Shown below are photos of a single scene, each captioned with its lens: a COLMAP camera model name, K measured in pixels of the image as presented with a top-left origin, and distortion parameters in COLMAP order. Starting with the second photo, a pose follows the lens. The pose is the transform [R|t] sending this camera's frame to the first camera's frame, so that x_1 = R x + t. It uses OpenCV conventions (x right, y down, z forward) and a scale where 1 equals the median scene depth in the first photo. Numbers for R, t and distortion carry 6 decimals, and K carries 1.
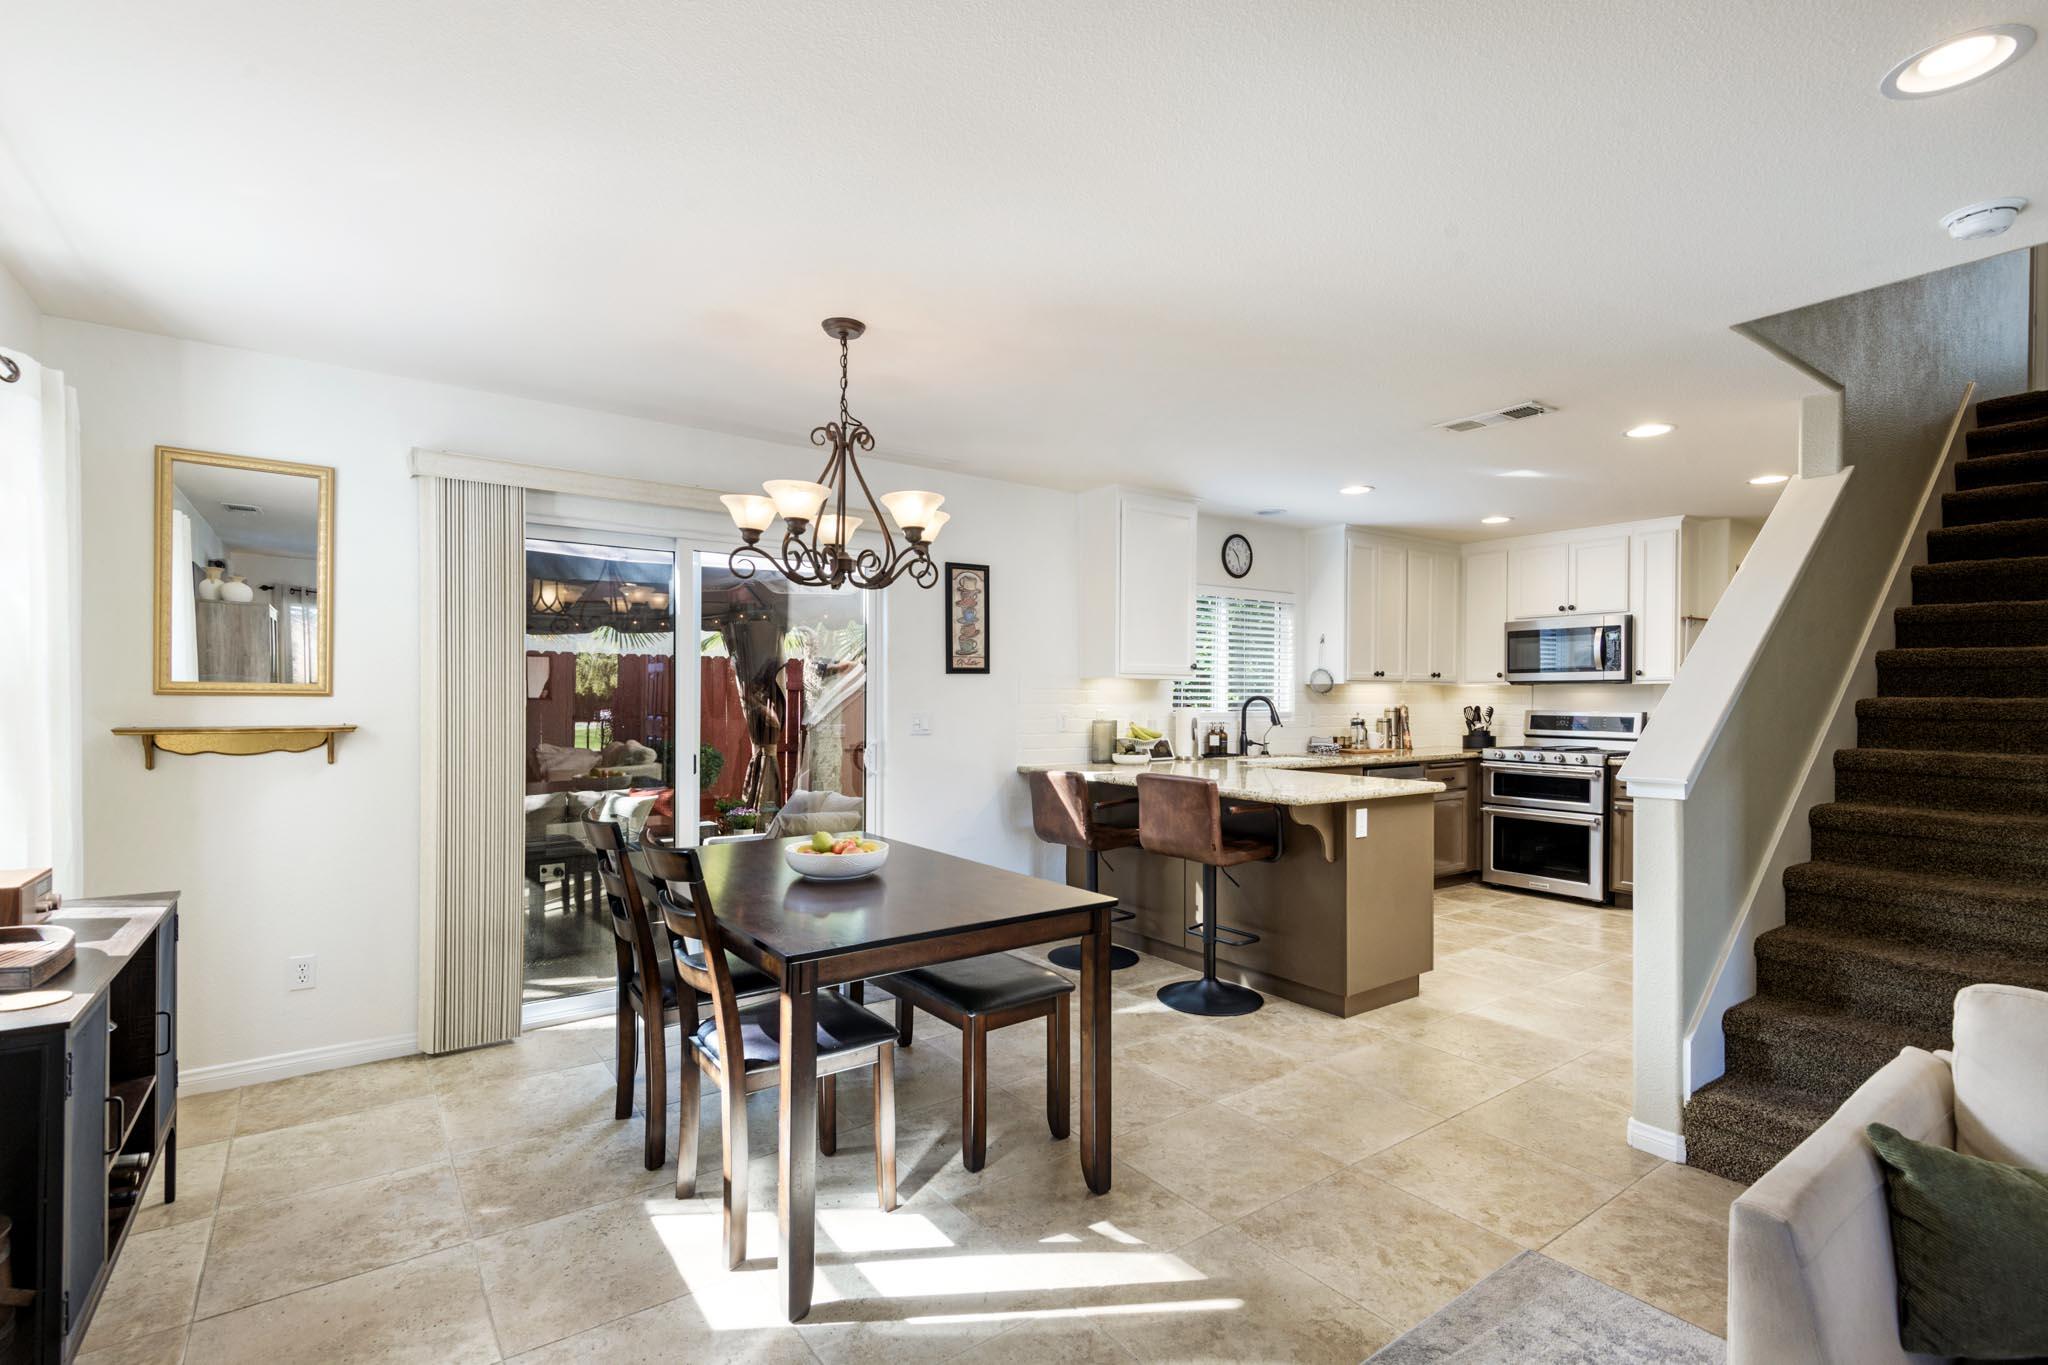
lens RADIAL K [[932.1, 0, 1024.3], [0, 932.1, 702.2], [0, 0, 1]] dist [0.019620, -0.005092]
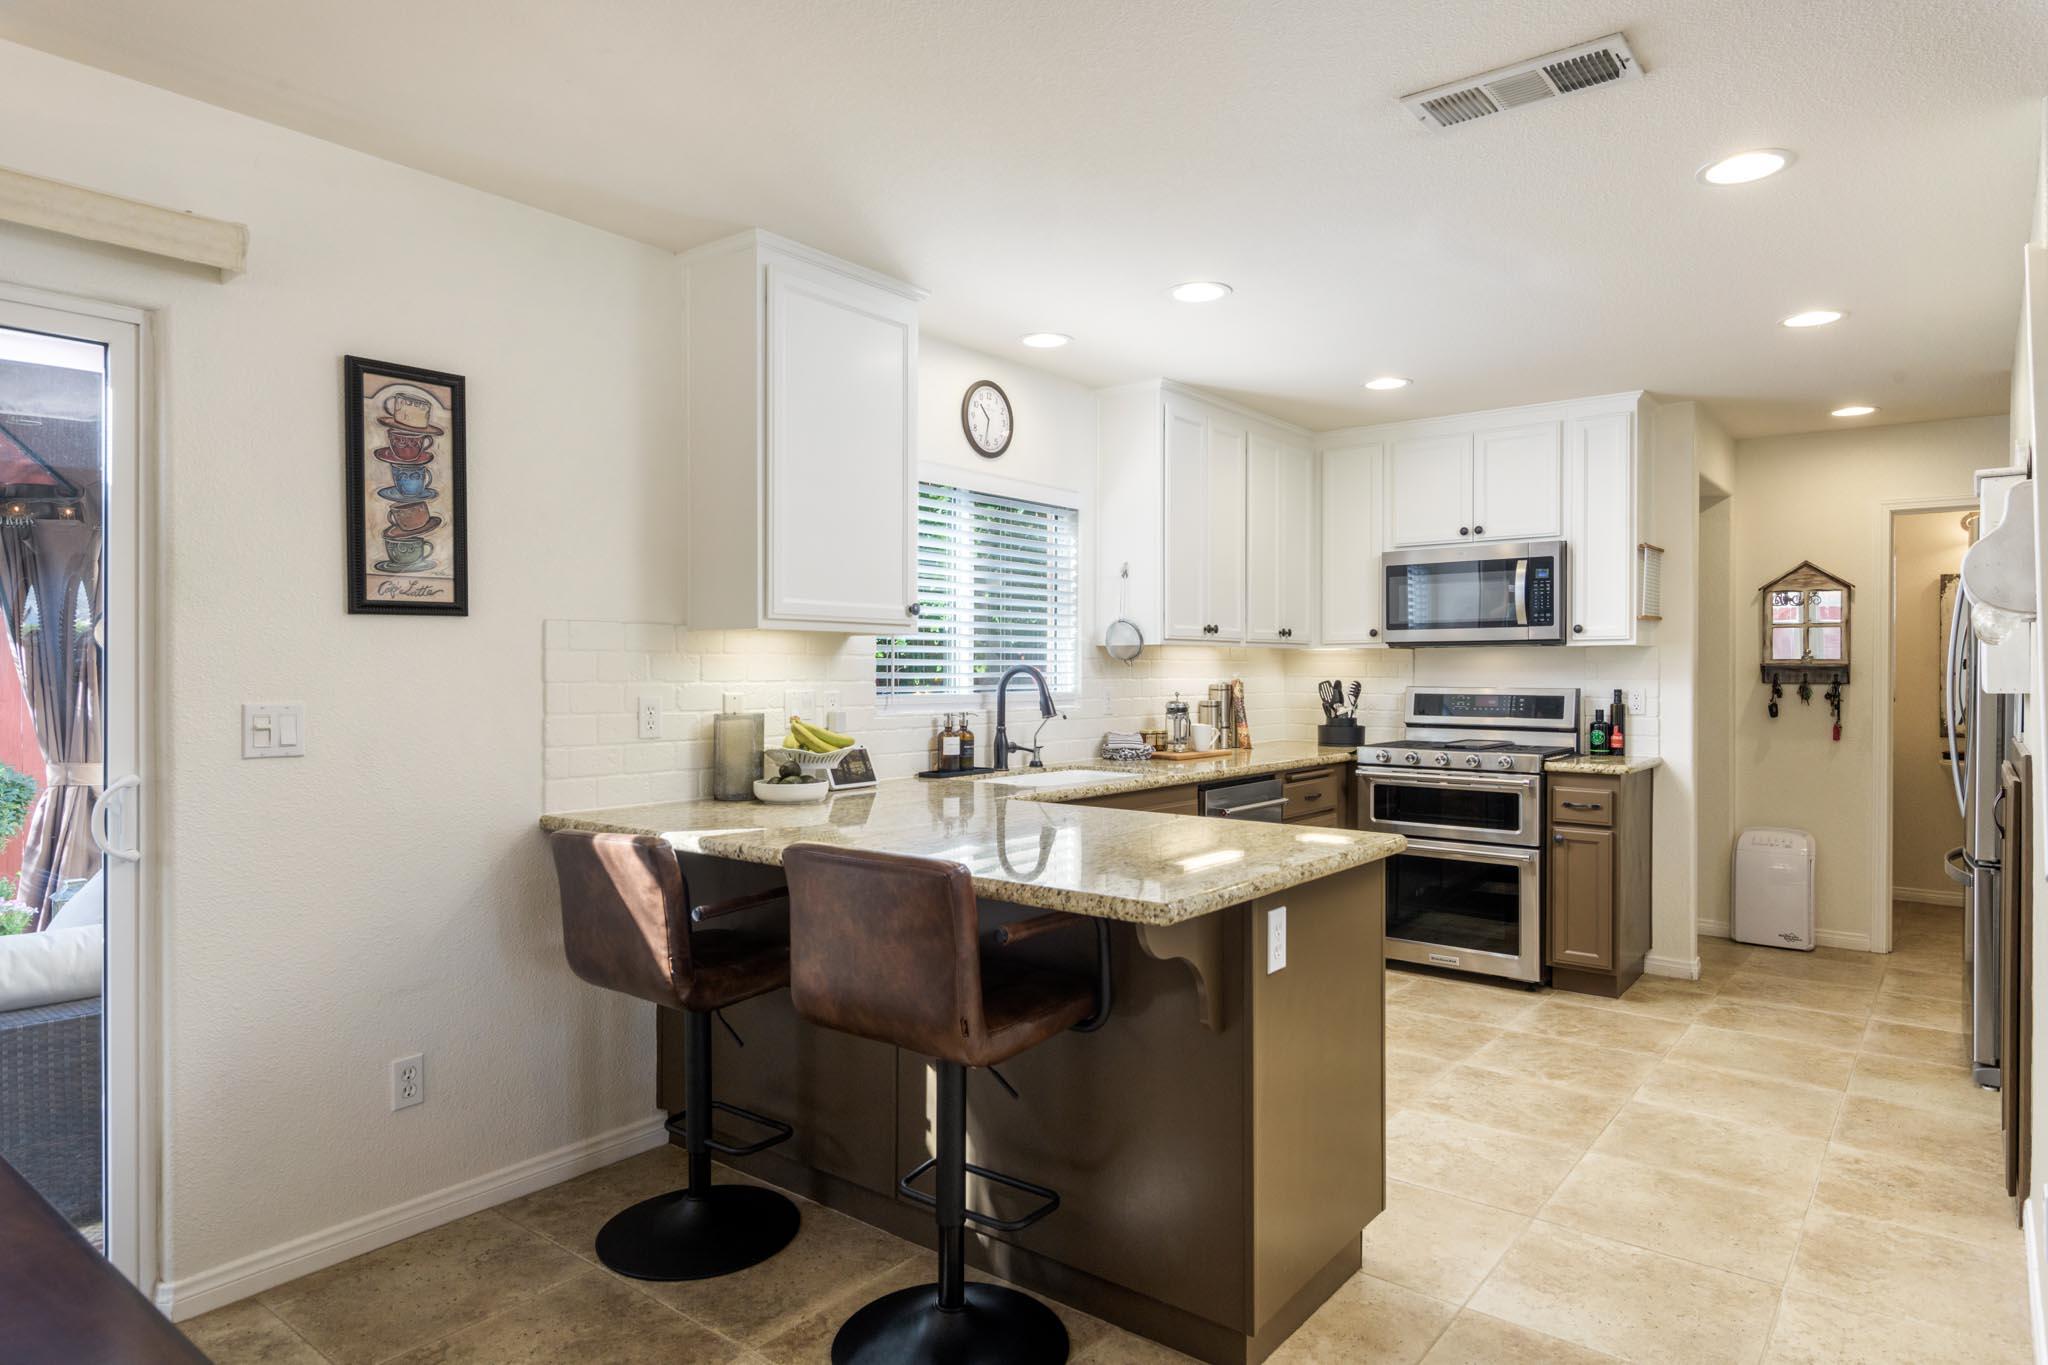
lens RADIAL K [[1186.6, 0, 1020.0], [0, 1186.6, 675.1], [0, 0, 1]] dist [0.019351, -0.005084]
pose [[0.964181, -0.003991, 0.265217, 0.068452], [0.004343, 0.999990, -0.000738, -0.000261], [-0.265211, 0.001863, 0.964188, 0.374246]]
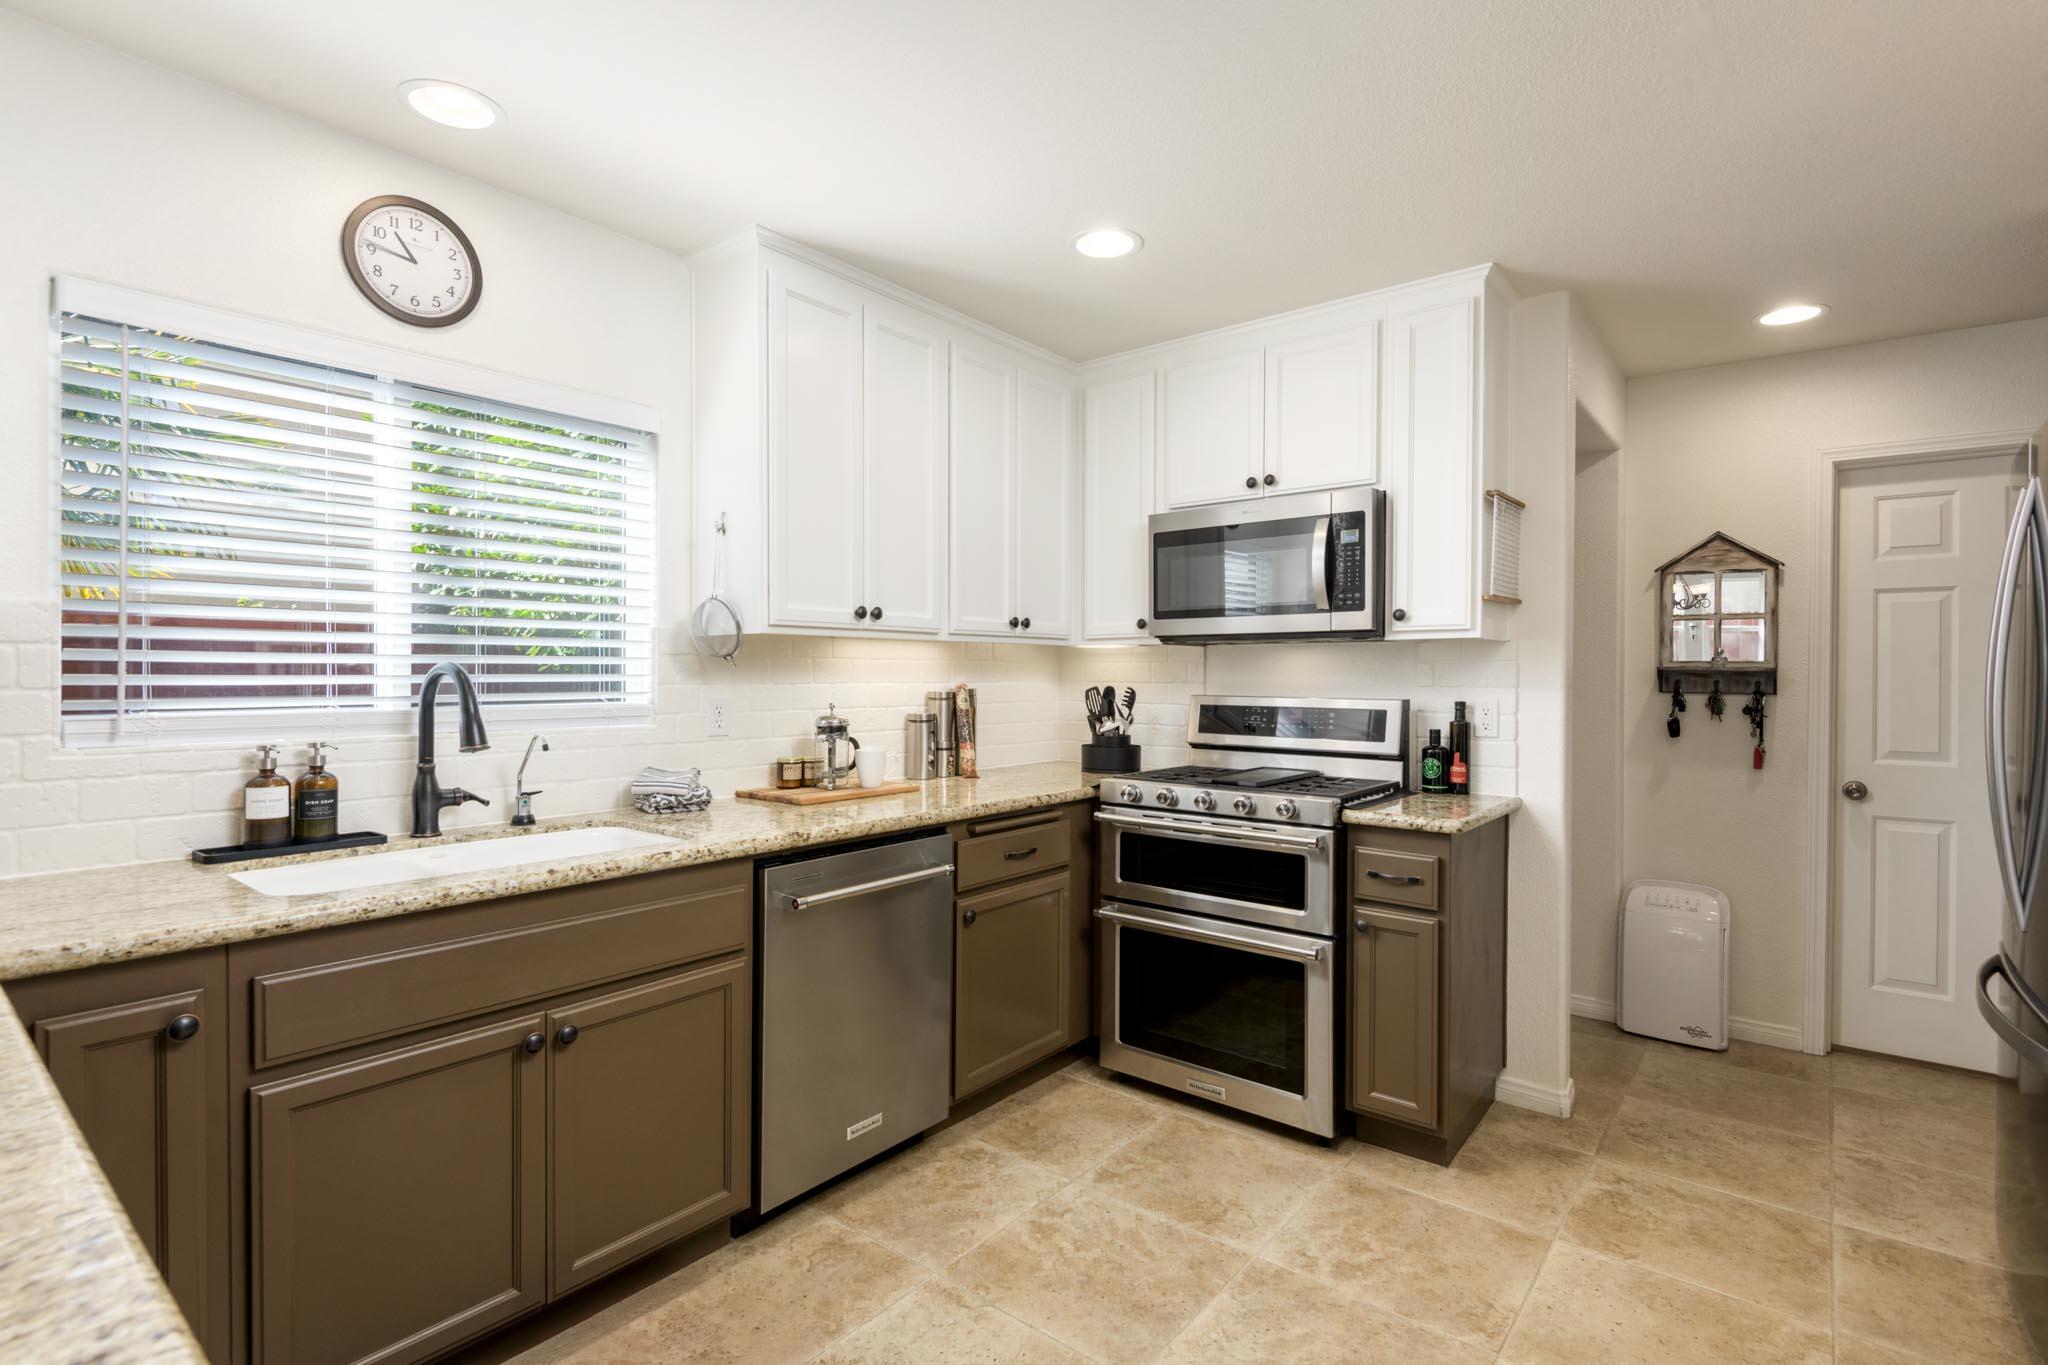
lens RADIAL K [[995.3, 0, 1016.5], [0, 995.3, 675.5], [0, 0, 1]] dist [0.017173, -0.004420]
pose [[0.965097, 0.000011, 0.261894, 0.435433], [-0.000016, 1.000000, 0.000017, -0.002680], [-0.261894, -0.000021, 0.965097, 0.727802]]
